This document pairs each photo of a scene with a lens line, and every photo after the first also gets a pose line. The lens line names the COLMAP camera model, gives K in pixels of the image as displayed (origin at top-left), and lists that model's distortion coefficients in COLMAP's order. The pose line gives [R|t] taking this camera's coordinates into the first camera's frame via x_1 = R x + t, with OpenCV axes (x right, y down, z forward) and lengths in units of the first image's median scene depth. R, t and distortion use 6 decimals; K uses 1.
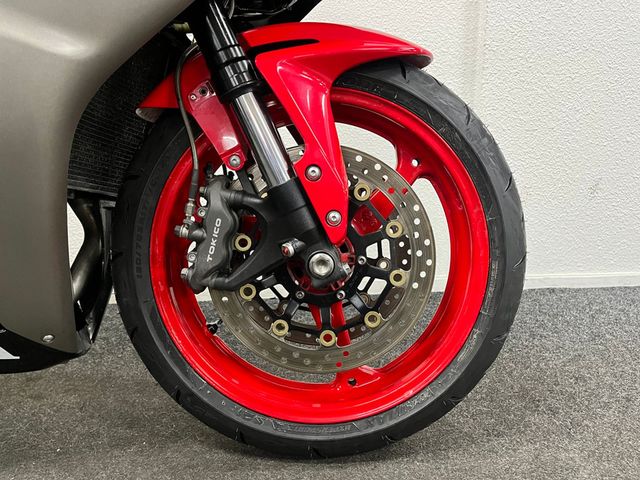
lens RADIAL K [[481.5, 0, 320.0], [0, 481.5, 240.0], [0, 0, 1]] dist [0.077100, -0.099457]
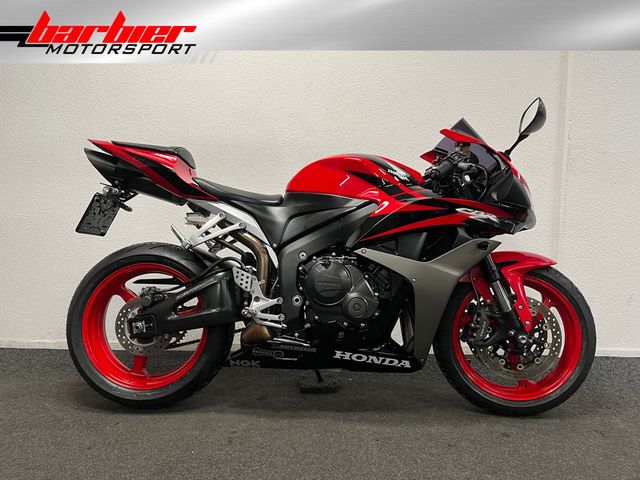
lens RADIAL K [[481.5, 0, 320.0], [0, 481.5, 240.0], [0, 0, 1]] dist [0.077100, -0.099457]
pose [[0.995934, 0.028560, -0.085443, -0.882435], [-0.039406, 0.990980, -0.128082, -0.106701], [0.081014, 0.130928, 0.988076, -1.864746]]
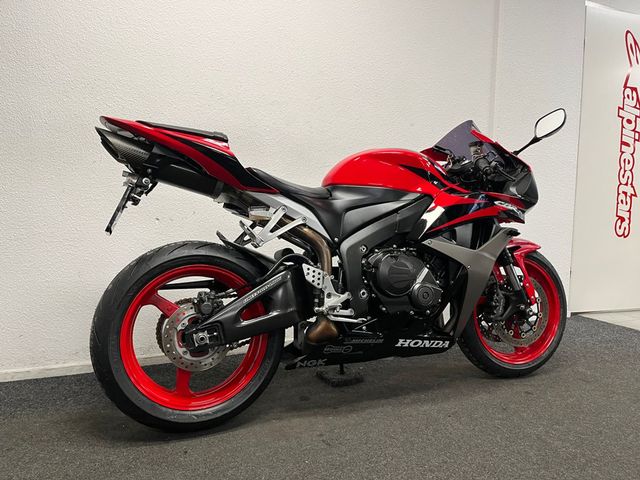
lens RADIAL K [[481.5, 0, 320.0], [0, 481.5, 240.0], [0, 0, 1]] dist [0.077100, -0.099457]
pose [[0.946750, -0.004257, 0.321943, -2.281147], [0.042114, 0.992960, -0.110714, -0.121821], [-0.319205, 0.118377, 0.940263, -1.665371]]
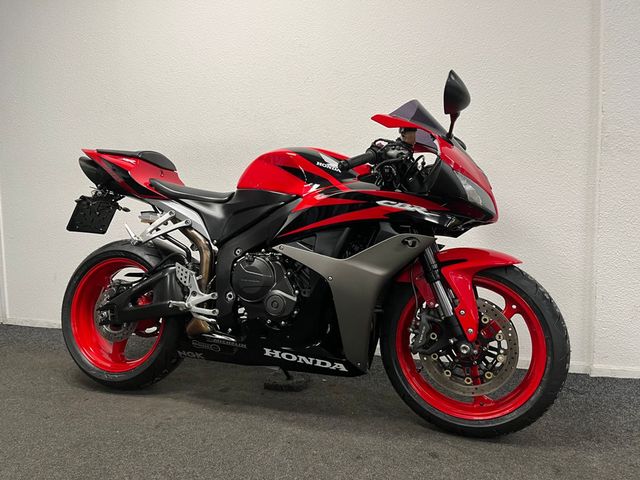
lens RADIAL K [[481.5, 0, 320.0], [0, 481.5, 240.0], [0, 0, 1]] dist [0.077100, -0.099457]
pose [[0.921108, 0.026699, -0.388389, 0.251300], [-0.073445, 0.991649, -0.106013, -0.172120], [0.382315, 0.126175, 0.915377, -1.526341]]
